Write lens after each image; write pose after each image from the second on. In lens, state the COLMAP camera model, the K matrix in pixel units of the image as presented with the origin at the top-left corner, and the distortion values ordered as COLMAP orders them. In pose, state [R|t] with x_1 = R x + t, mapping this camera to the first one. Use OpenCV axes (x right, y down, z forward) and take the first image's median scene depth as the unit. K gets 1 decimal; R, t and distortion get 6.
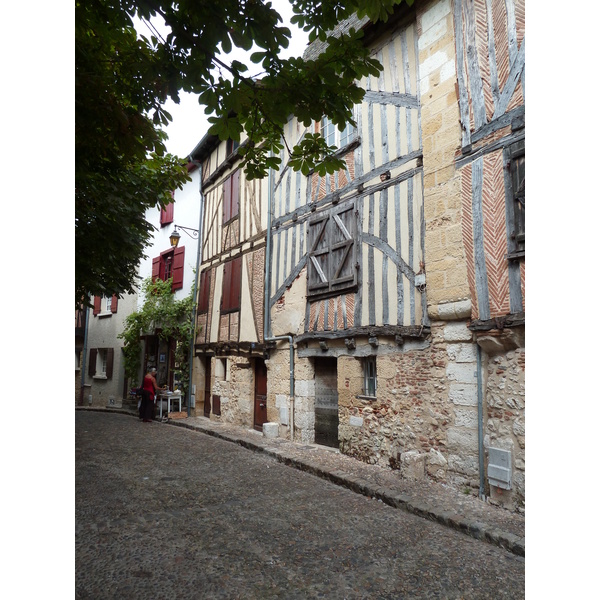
lens RADIAL K [[440.6, 0, 300.5], [0, 440.6, 302.1], [0, 0, 1]] dist [-0.032201, 0.001021]
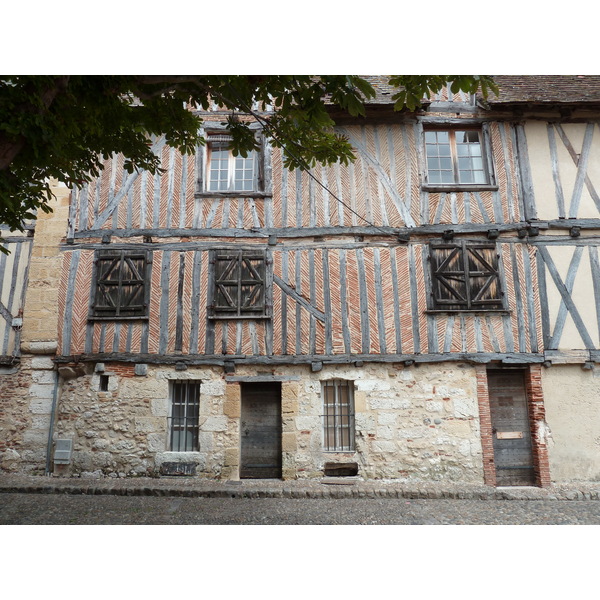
lens RADIAL K [[440.6, 0, 299.3], [0, 440.6, 300.4], [0, 0, 1]] dist [-0.032201, 0.001021]
pose [[0.531545, 0.160416, 0.831701, -0.424382], [-0.102100, 0.986877, -0.125094, -0.041225], [-0.840854, -0.018423, 0.540949, -0.486652]]
